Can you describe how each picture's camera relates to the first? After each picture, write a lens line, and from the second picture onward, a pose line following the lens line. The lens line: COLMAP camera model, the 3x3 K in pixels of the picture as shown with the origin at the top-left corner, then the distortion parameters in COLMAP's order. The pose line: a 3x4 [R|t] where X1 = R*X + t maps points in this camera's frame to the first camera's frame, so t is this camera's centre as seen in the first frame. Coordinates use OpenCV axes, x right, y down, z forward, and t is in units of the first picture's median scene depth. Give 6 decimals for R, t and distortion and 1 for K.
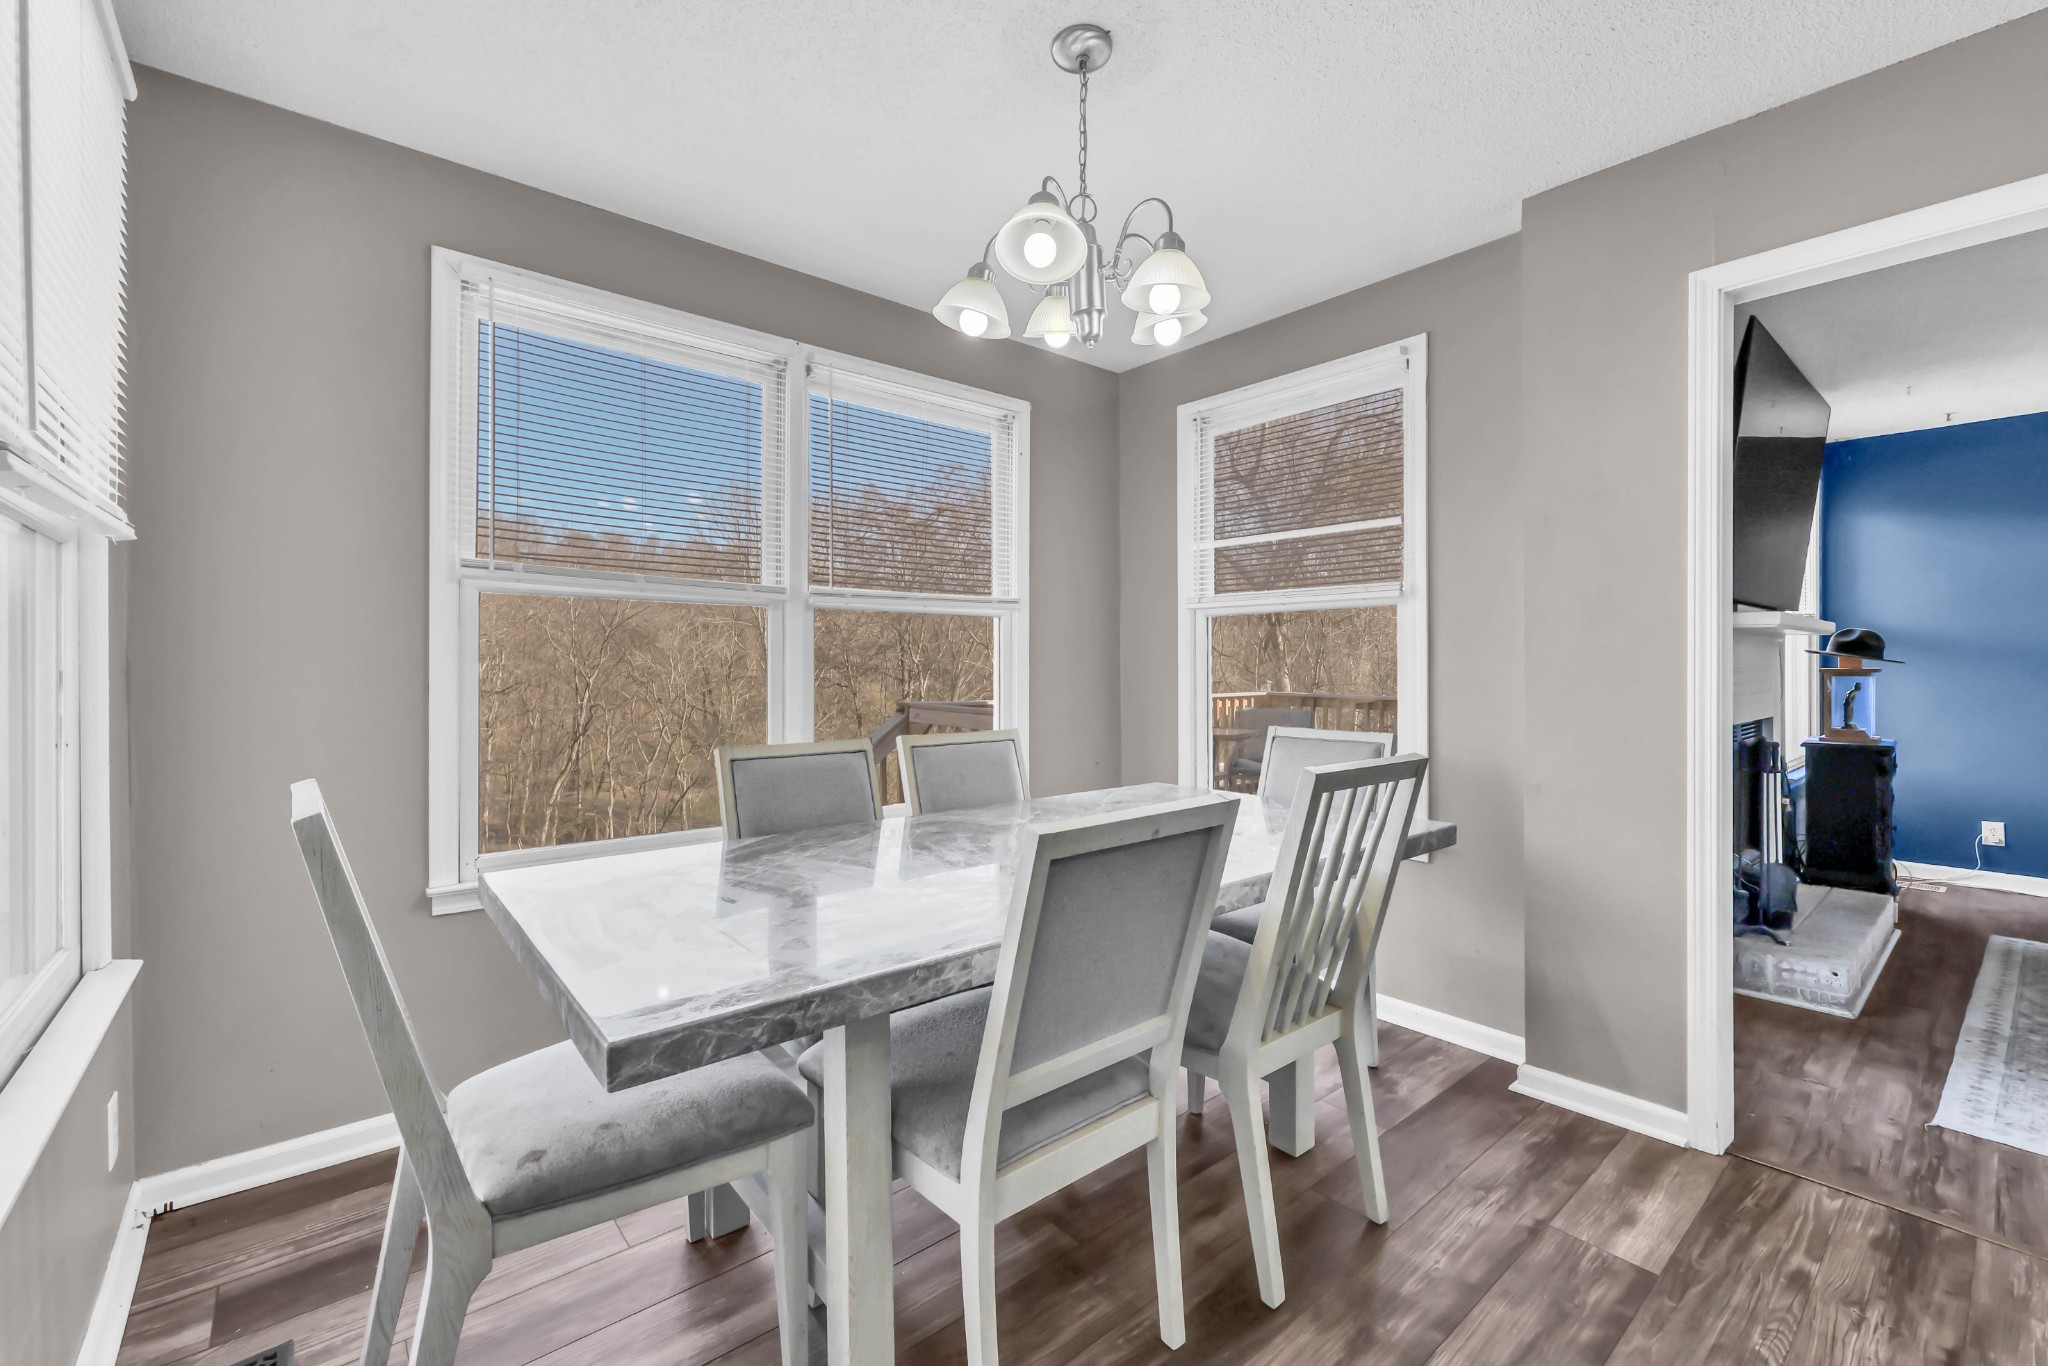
lens RADIAL K [[854.2, 0, 1021.9], [0, 854.2, 673.5], [0, 0, 1]] dist [-0.001427, -0.000455]
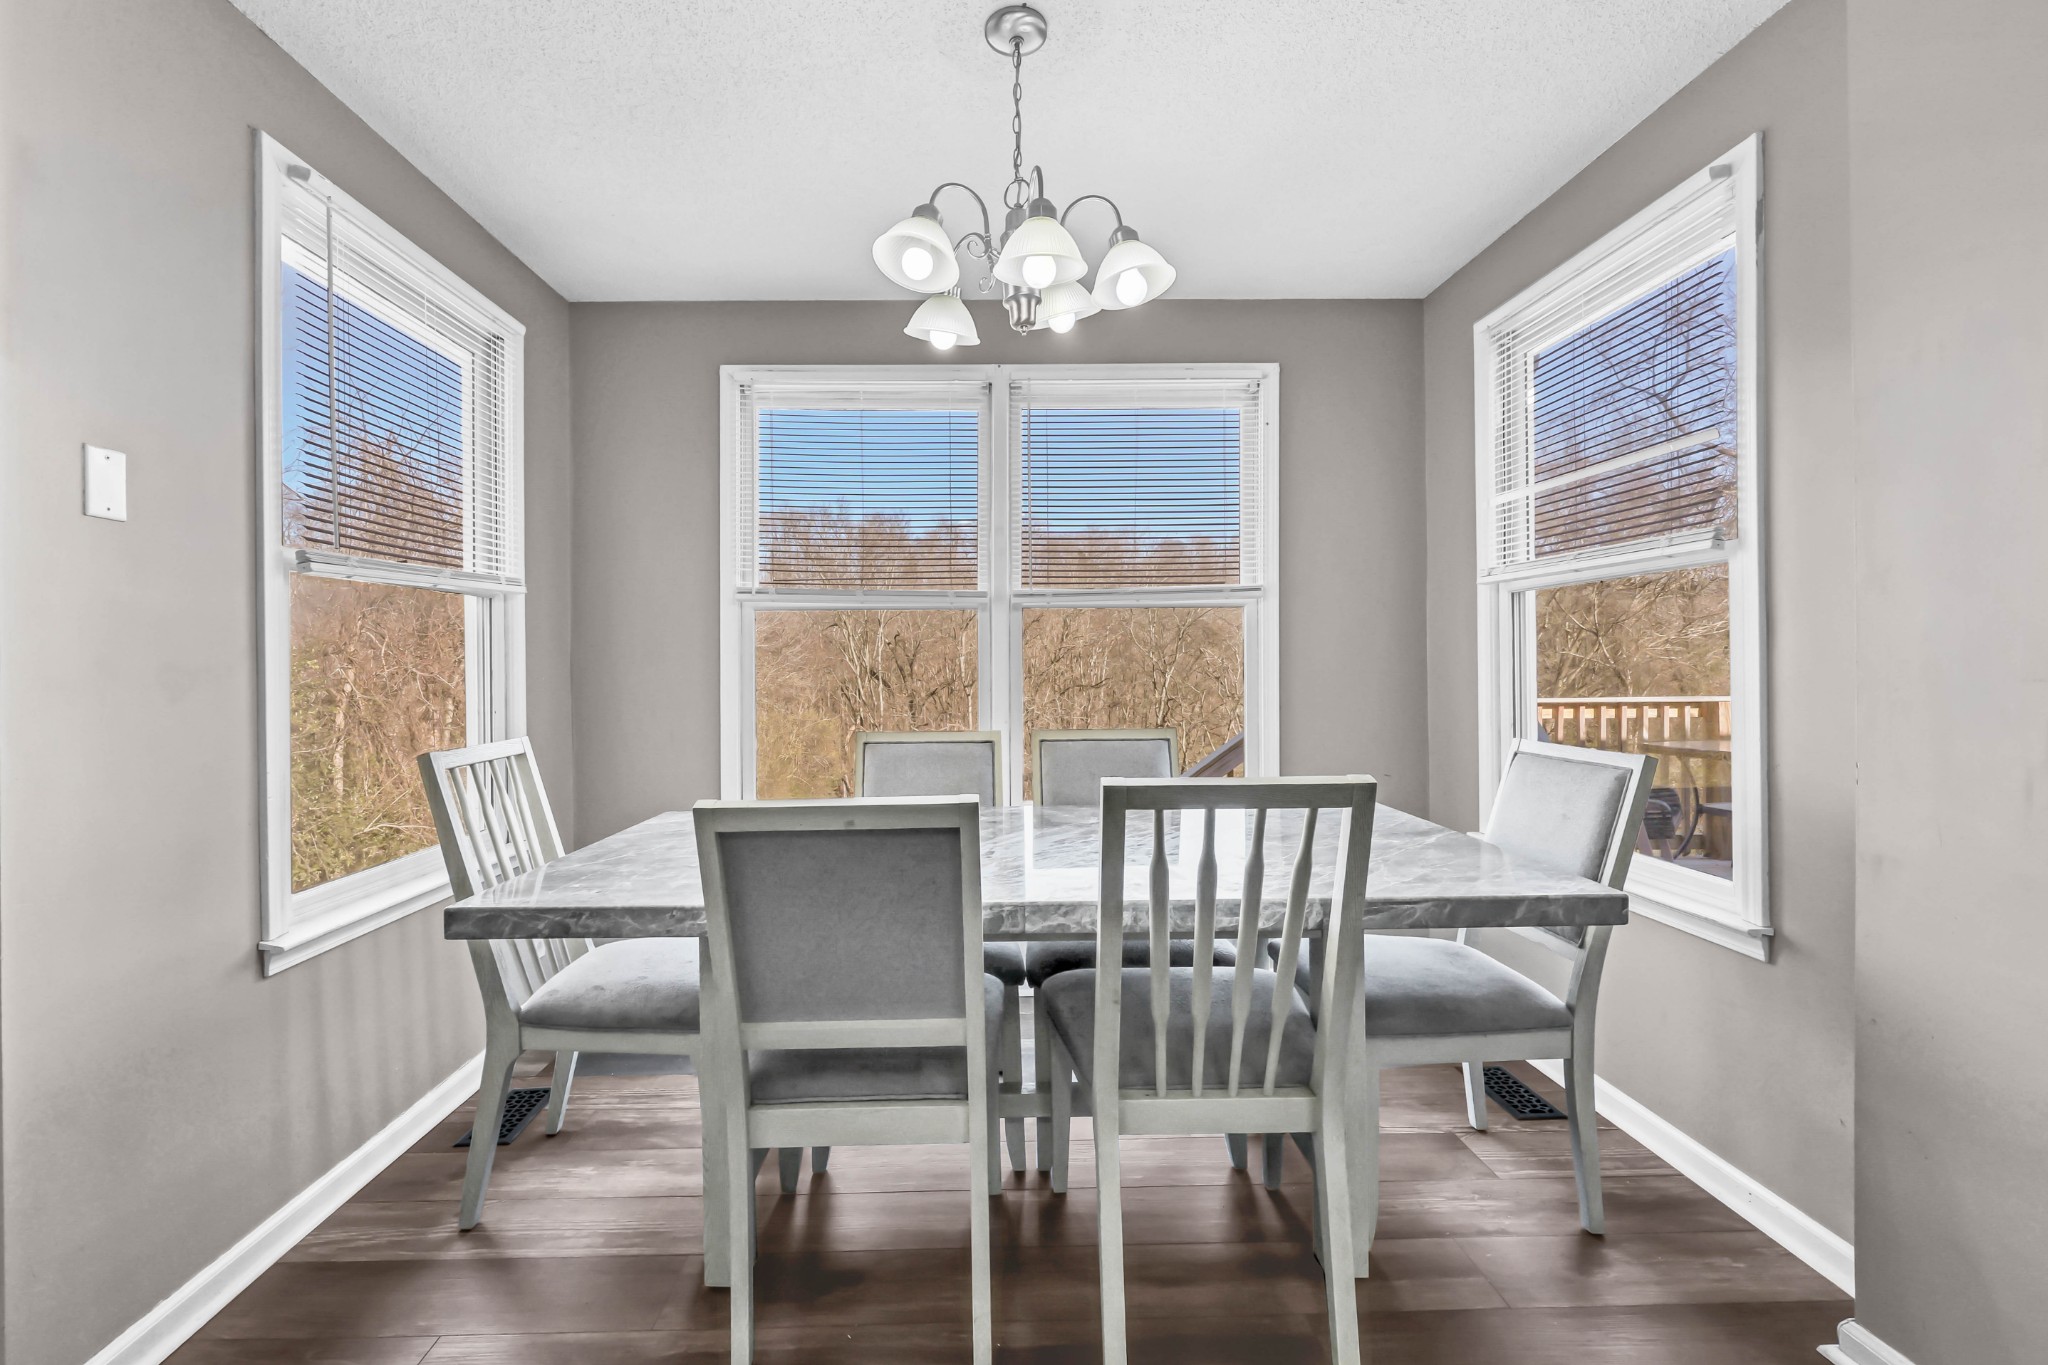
lens RADIAL K [[854.2, 0, 944.1], [0, 854.2, 672.4], [0, 0, 1]] dist [-0.001427, -0.000455]
pose [[0.775333, -0.001337, -0.631551, 0.397718], [0.004743, 0.999982, 0.003706, -0.000842], [0.631535, -0.005869, 0.775325, 0.117370]]
